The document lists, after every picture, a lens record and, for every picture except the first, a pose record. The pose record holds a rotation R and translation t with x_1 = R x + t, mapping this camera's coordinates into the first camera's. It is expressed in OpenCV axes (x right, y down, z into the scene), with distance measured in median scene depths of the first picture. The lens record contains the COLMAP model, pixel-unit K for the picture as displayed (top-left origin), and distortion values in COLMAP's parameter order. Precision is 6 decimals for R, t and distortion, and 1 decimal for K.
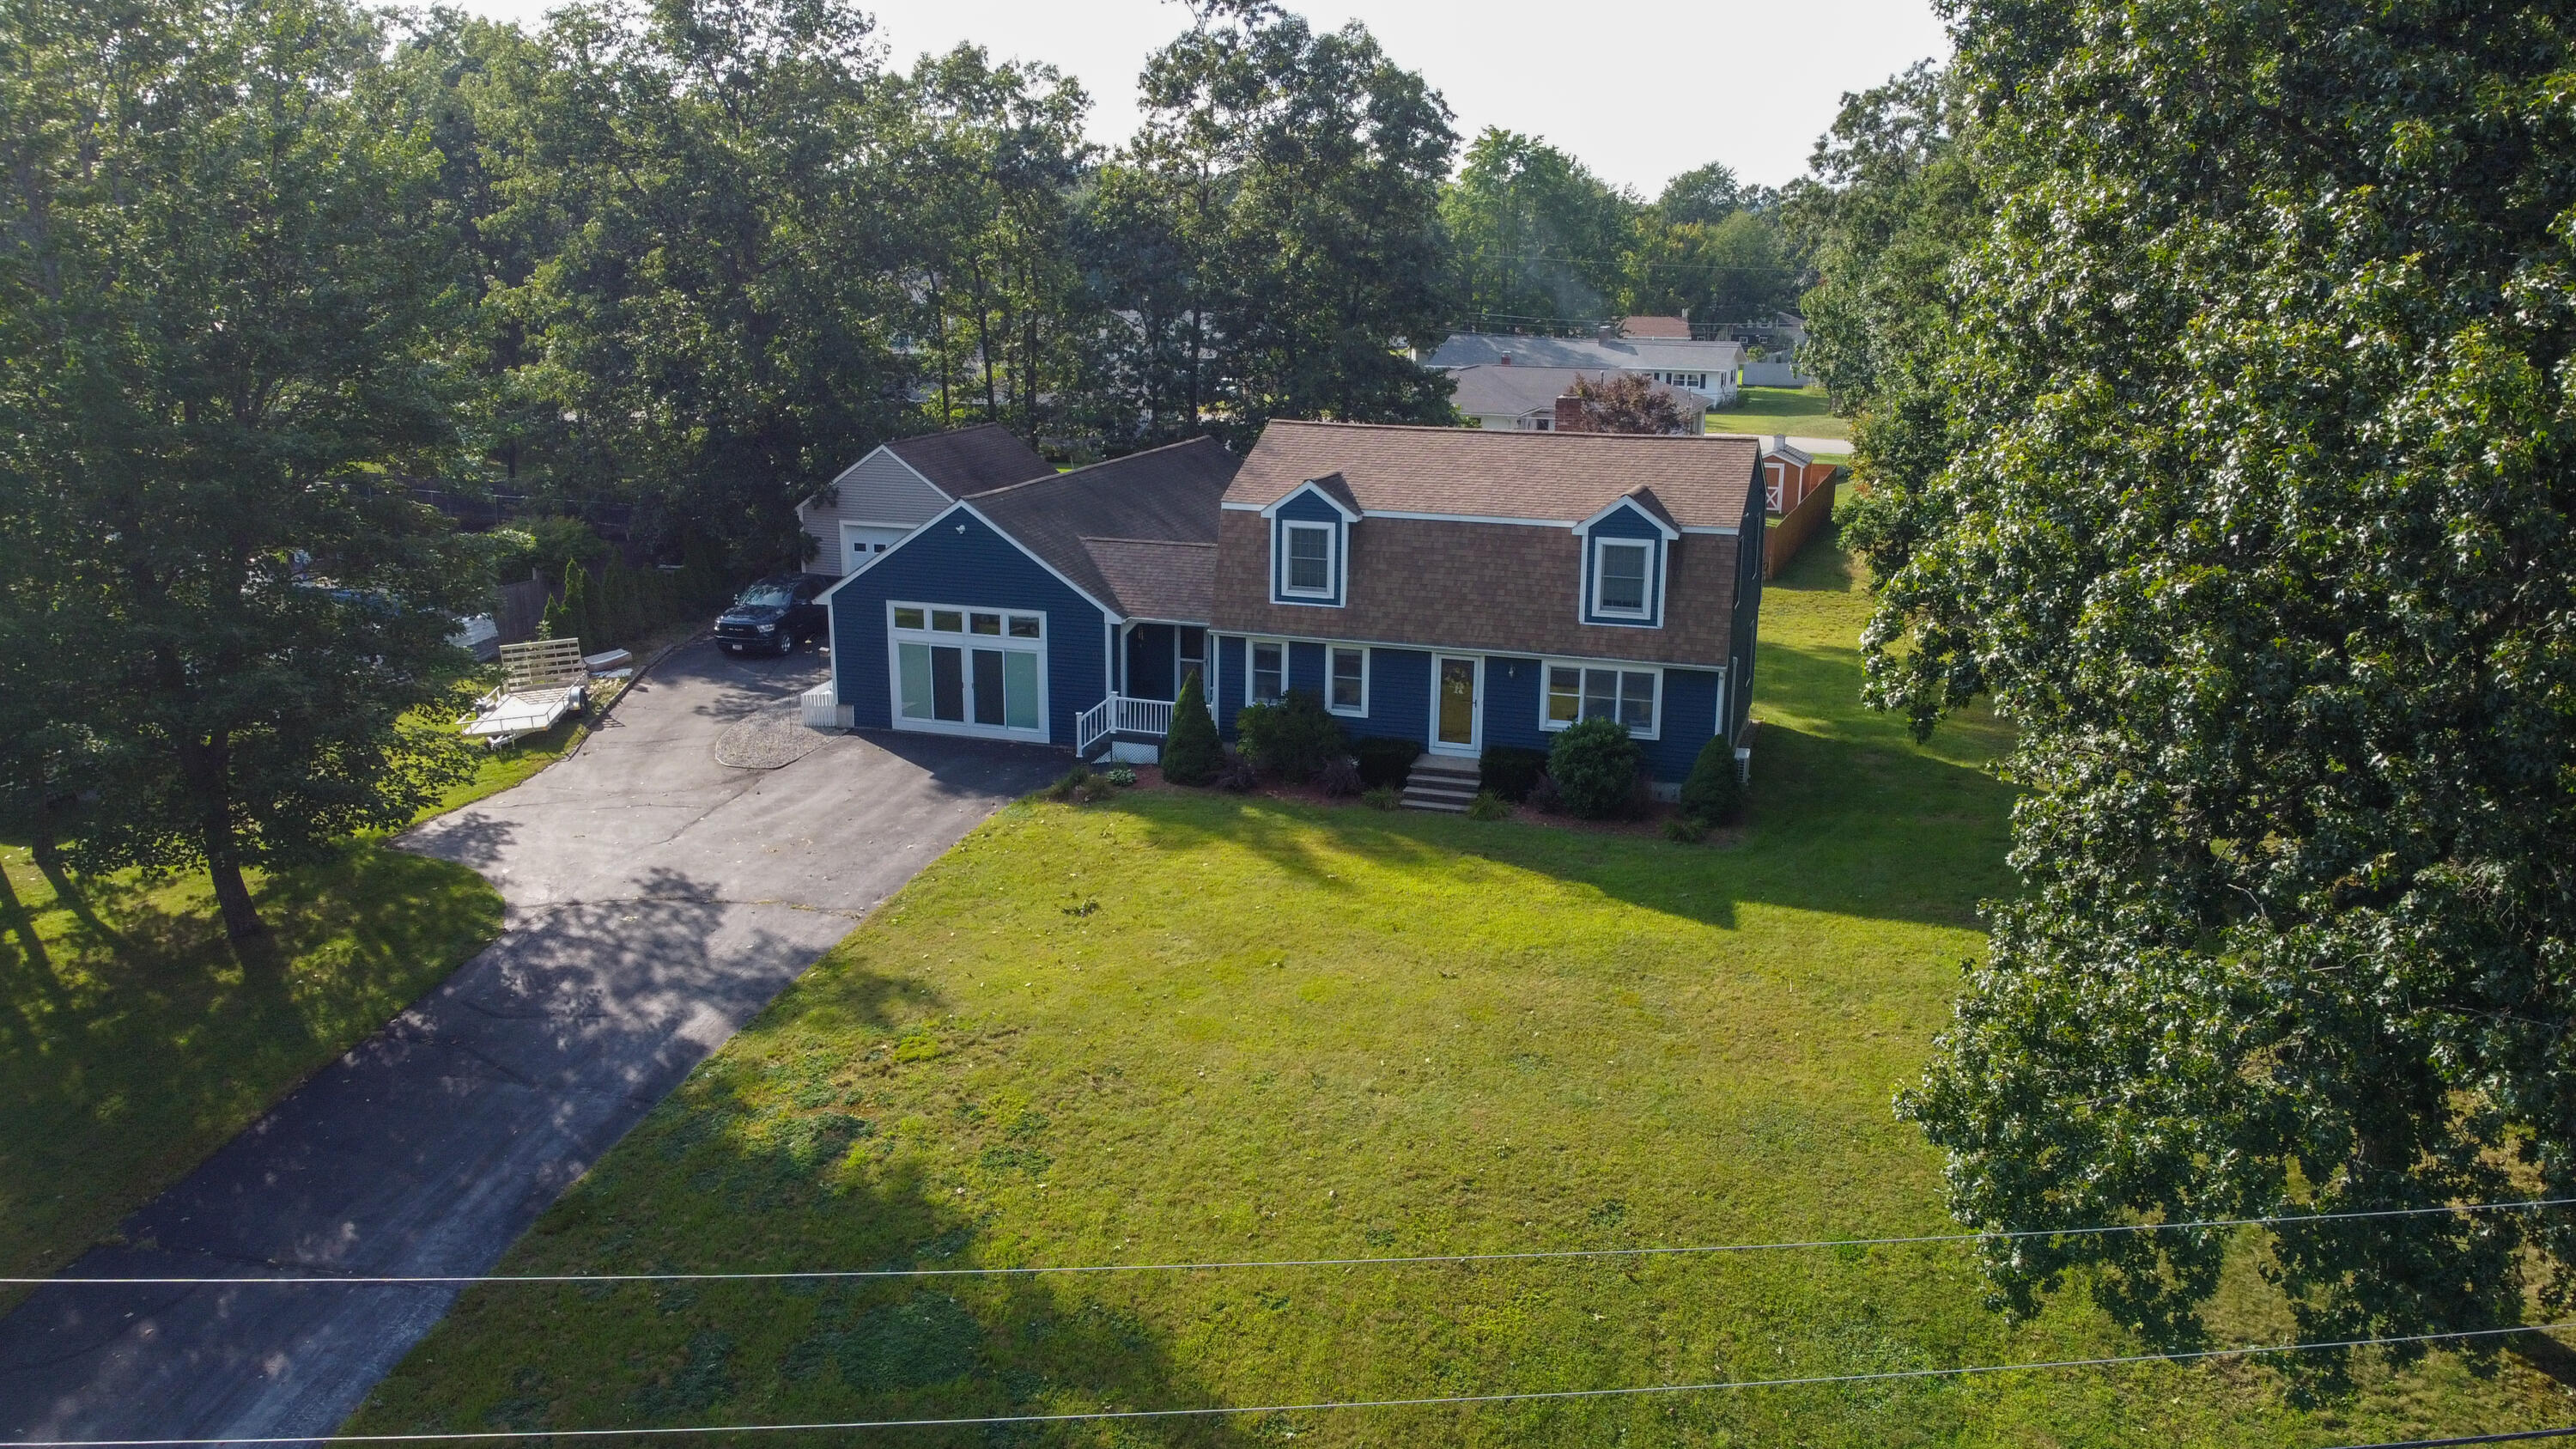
lens RADIAL K [[1950.8, 0, 1274.6], [0, 1950.8, 722.5], [0, 0, 1]] dist [0.003148, -0.013304]
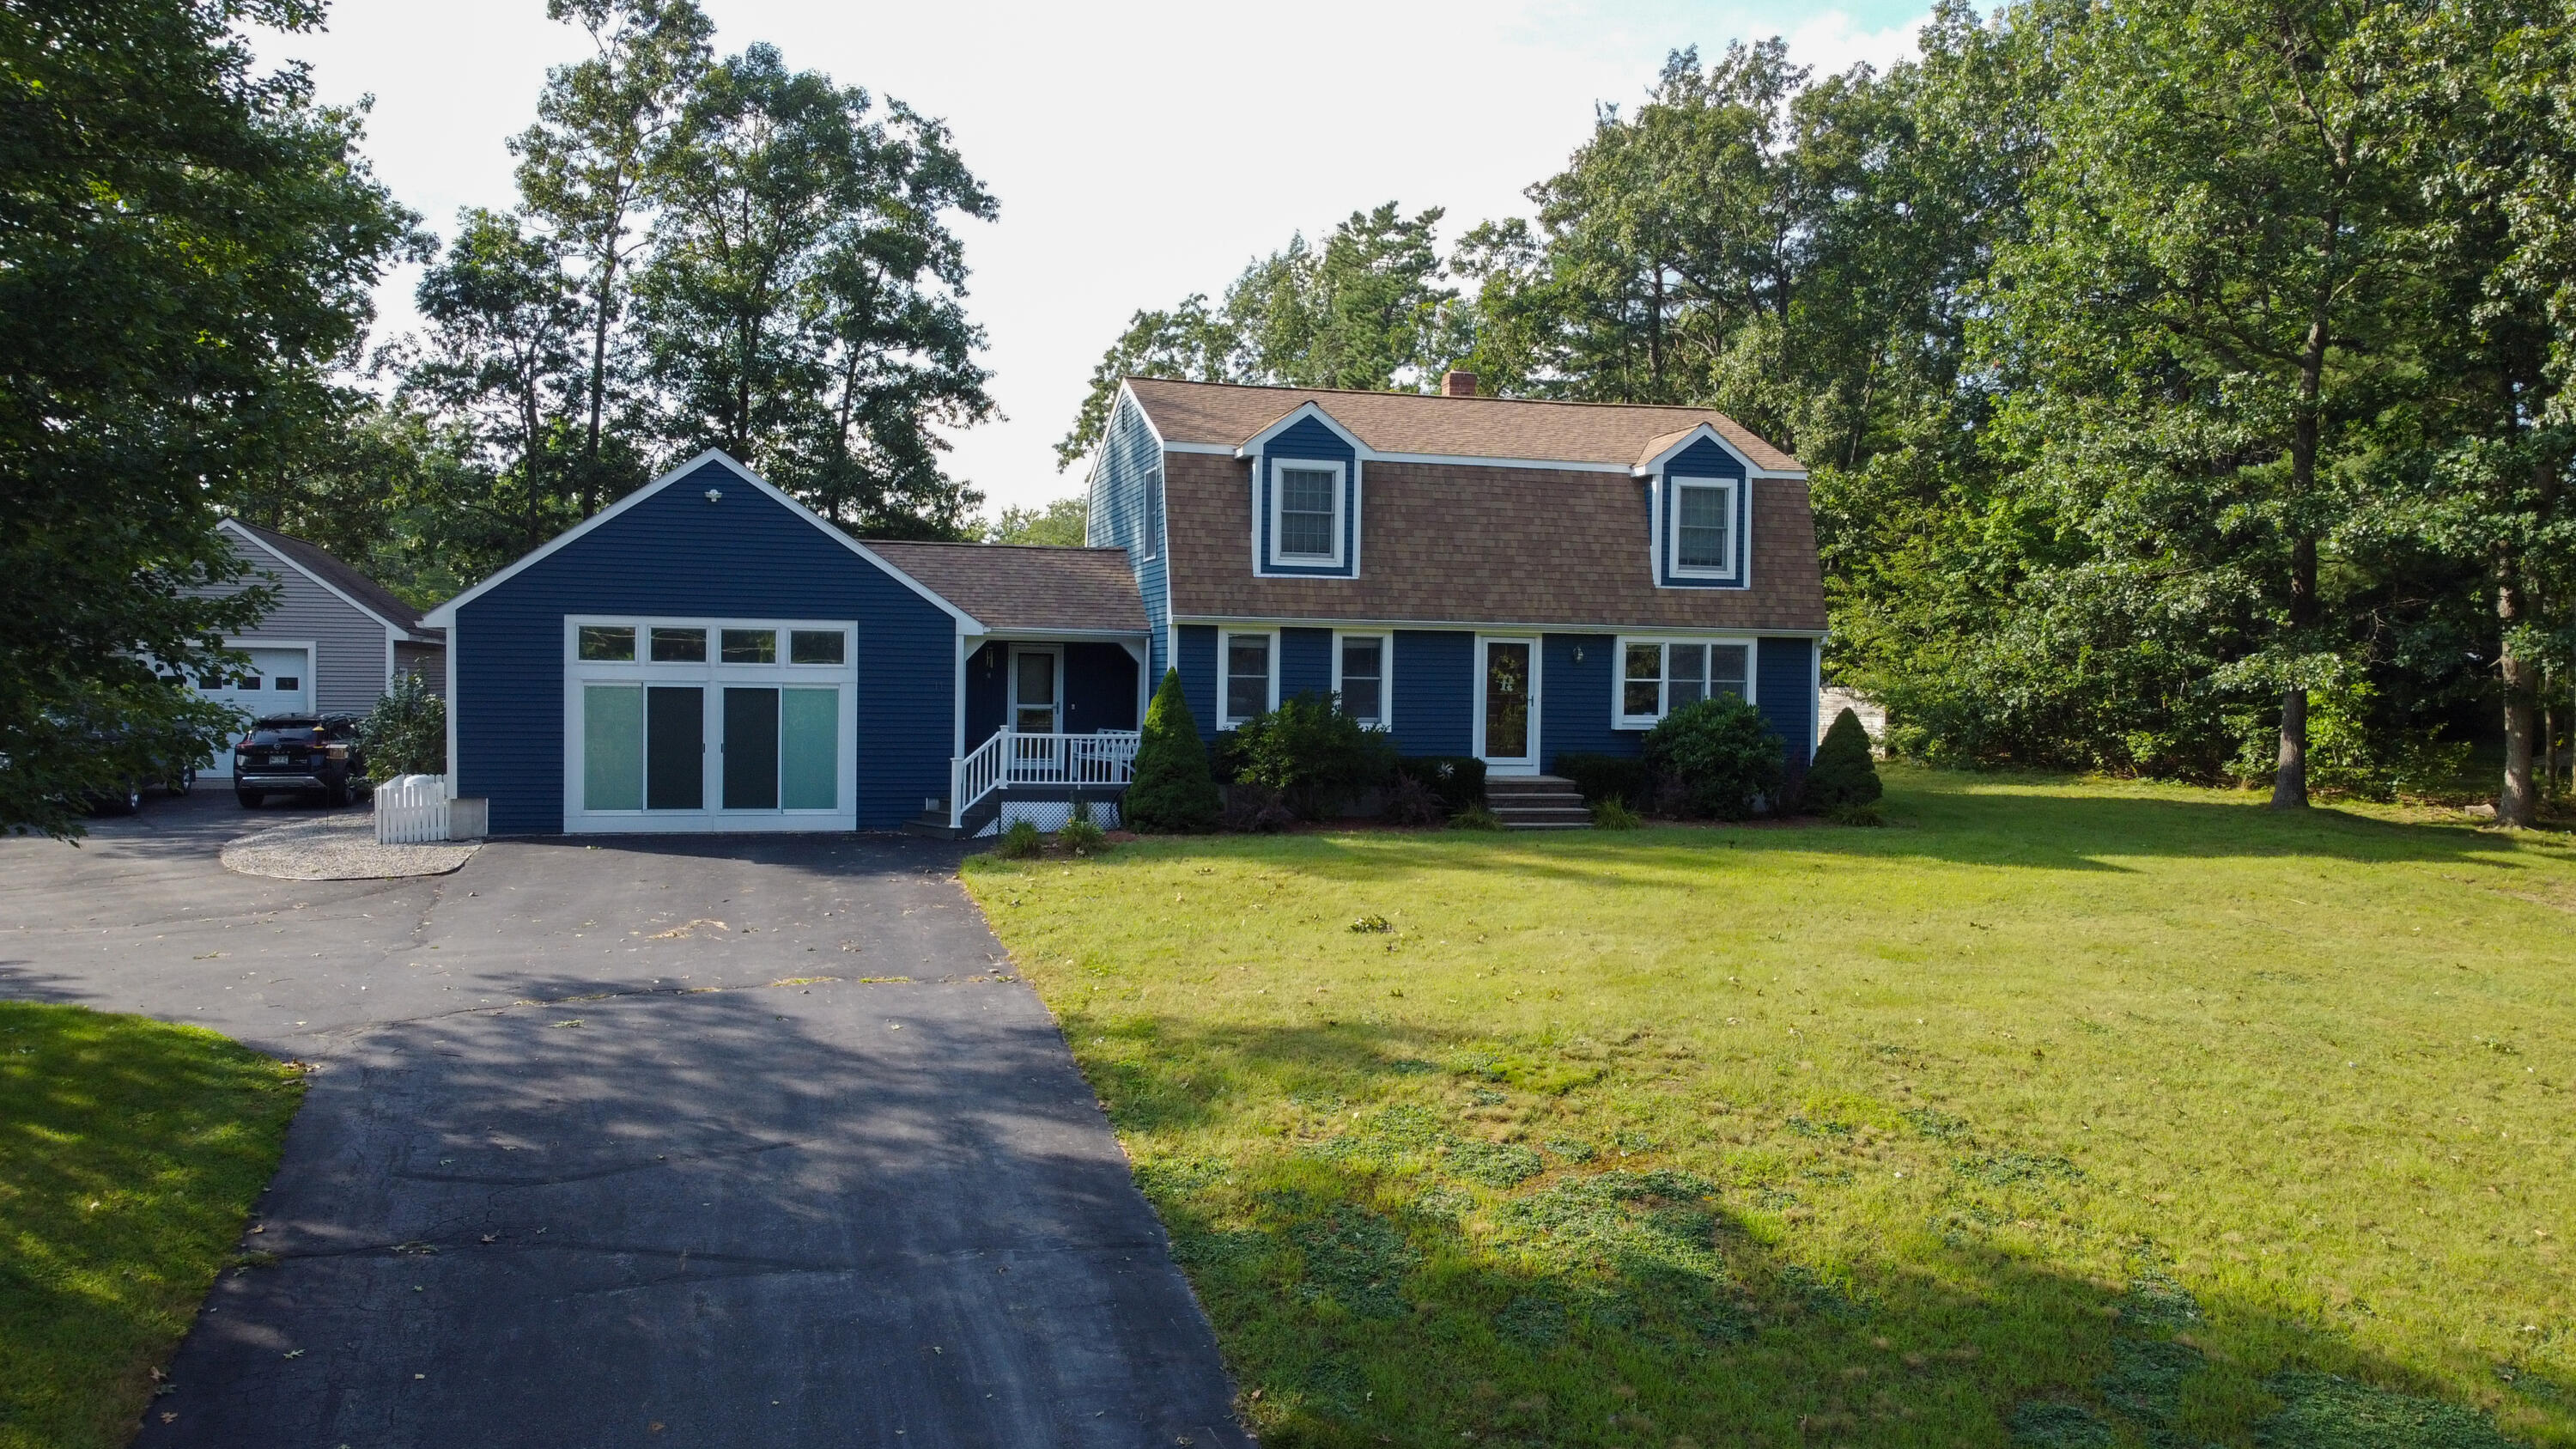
lens RADIAL K [[1950.8, 0, 1276.4], [0, 1950.8, 720.8], [0, 0, 1]] dist [0.003148, -0.013304]
pose [[0.834773, -0.007516, 0.550543, -0.386452], [0.123649, 0.976925, -0.174148, 0.114329], [-0.536531, 0.213448, 0.816440, 0.430880]]
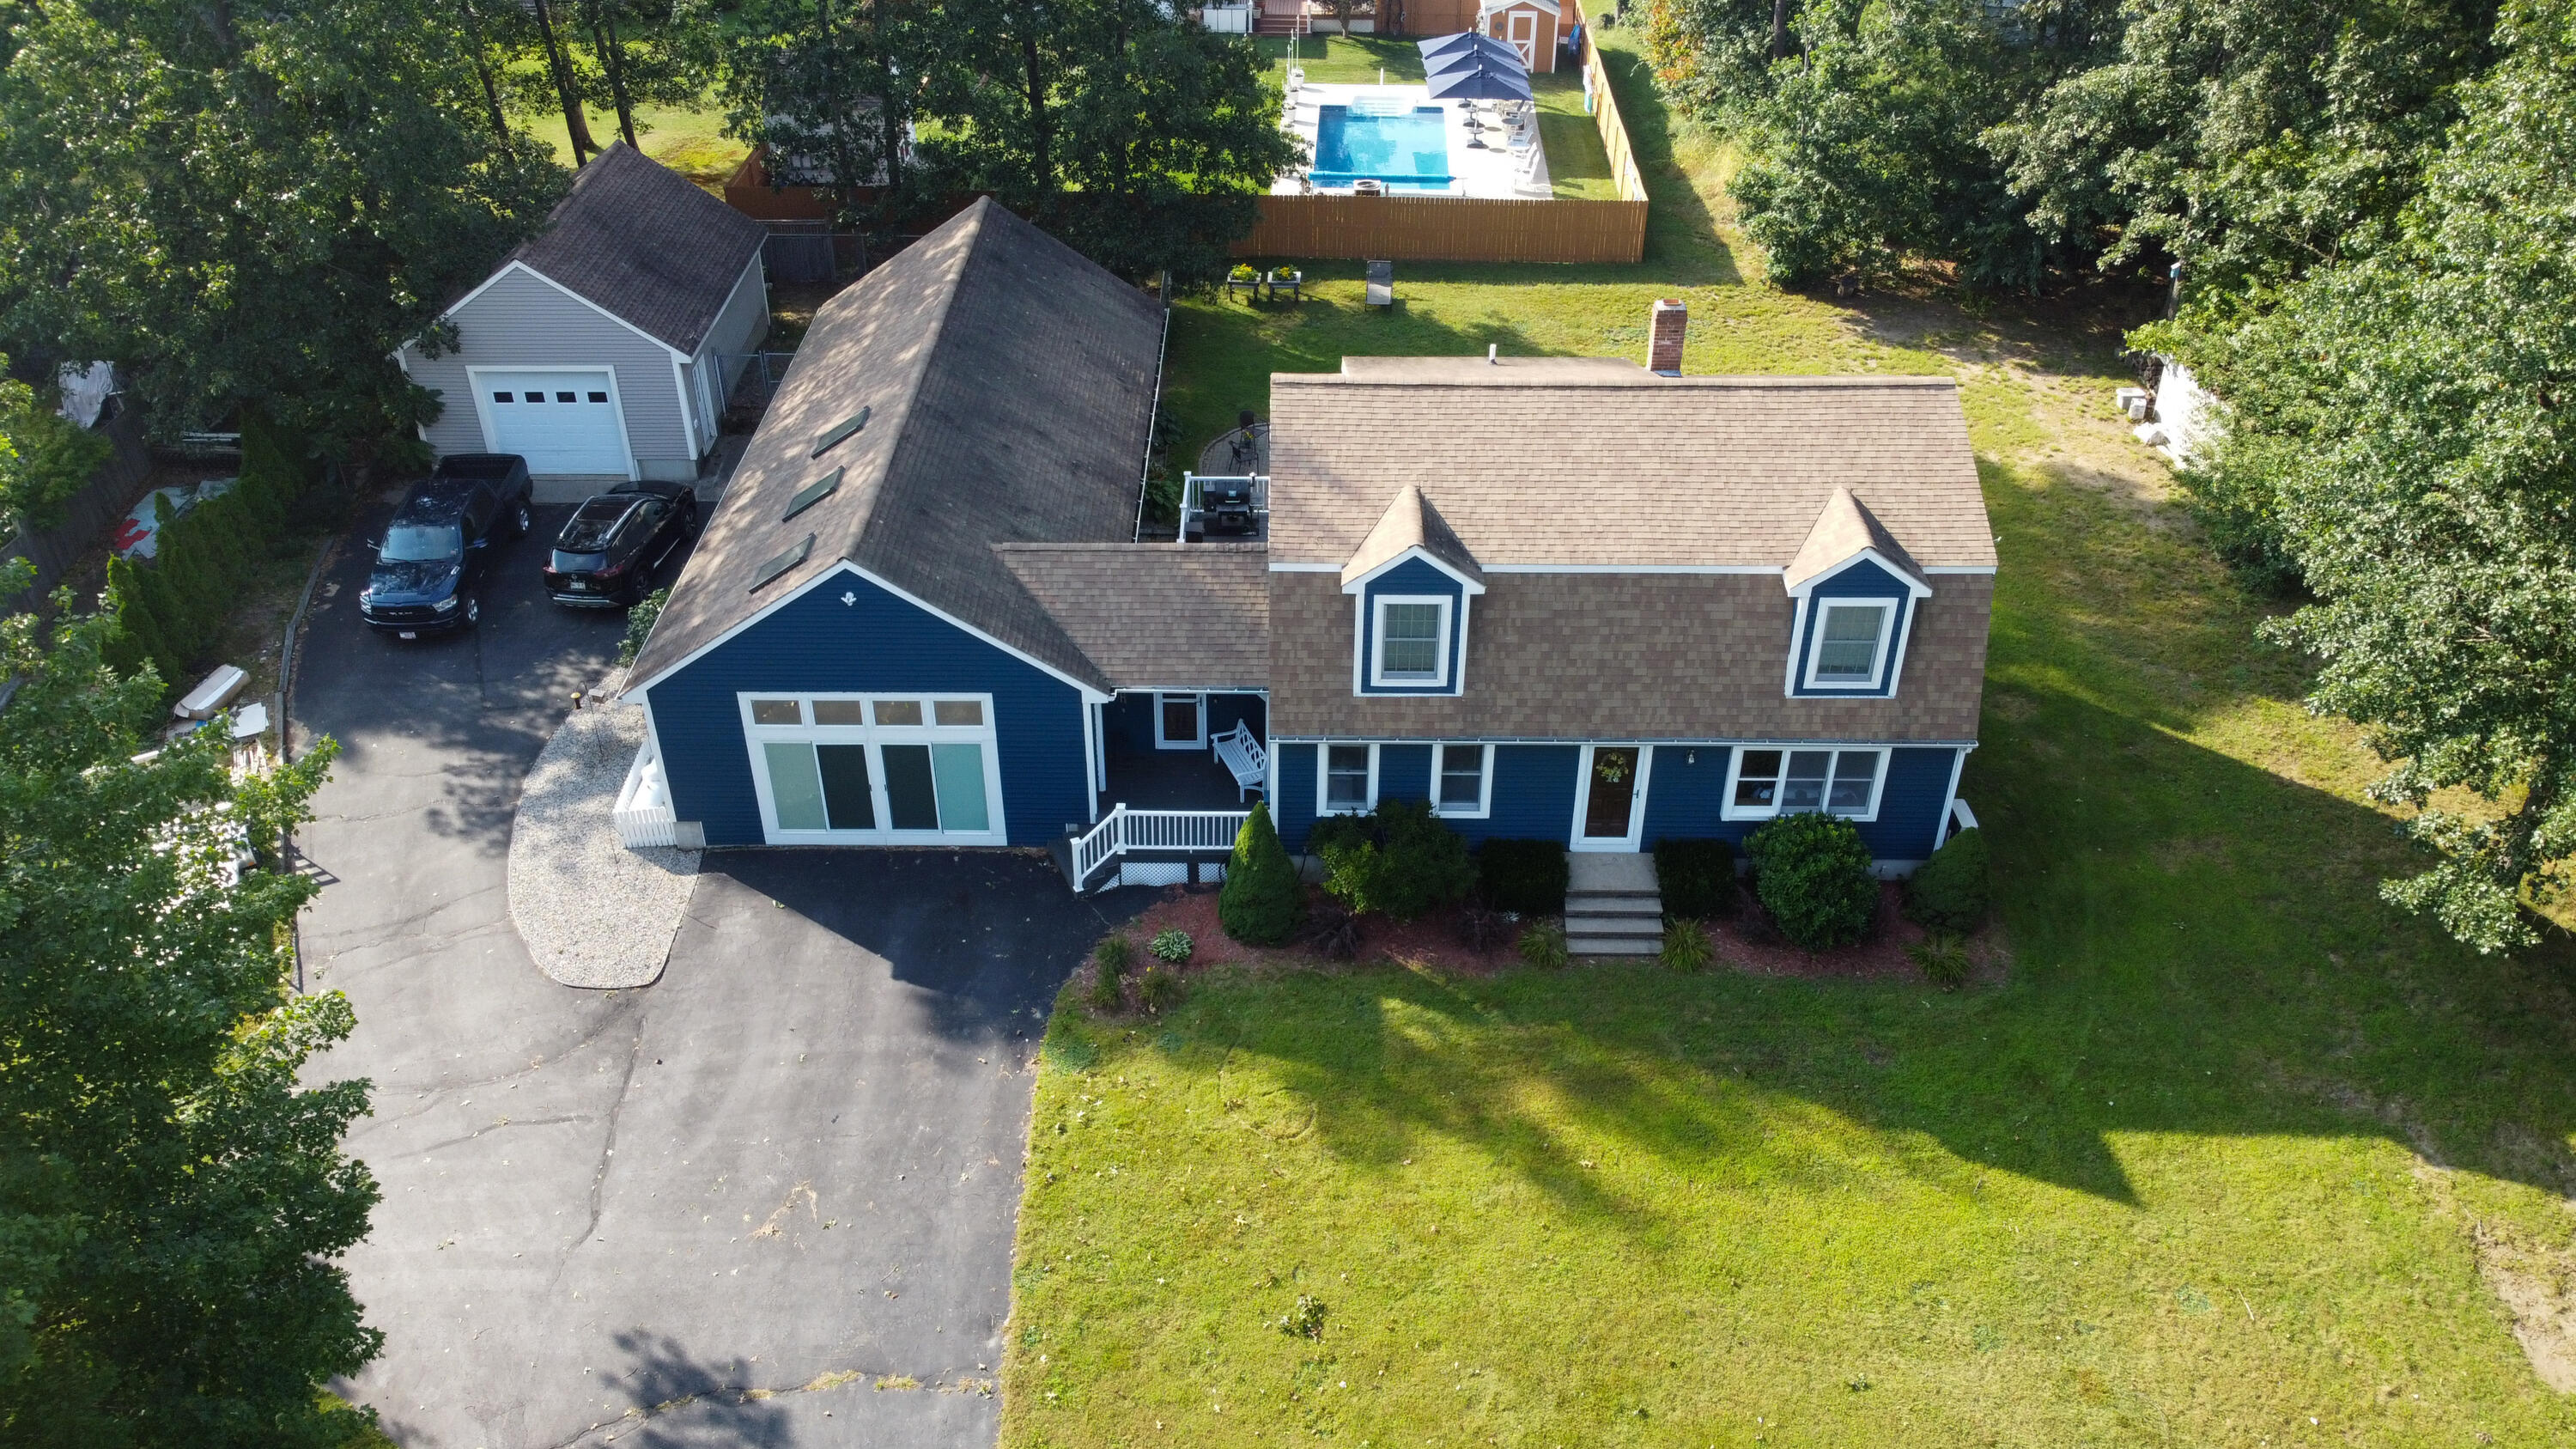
lens RADIAL K [[1950.8, 0, 1274.3], [0, 1950.8, 727.1], [0, 0, 1]] dist [0.003148, -0.013304]
pose [[0.951720, -0.179036, 0.249349, -0.212955], [0.078920, 0.927703, 0.364883, -0.316902], [-0.296649, -0.327588, 0.897043, 0.359529]]
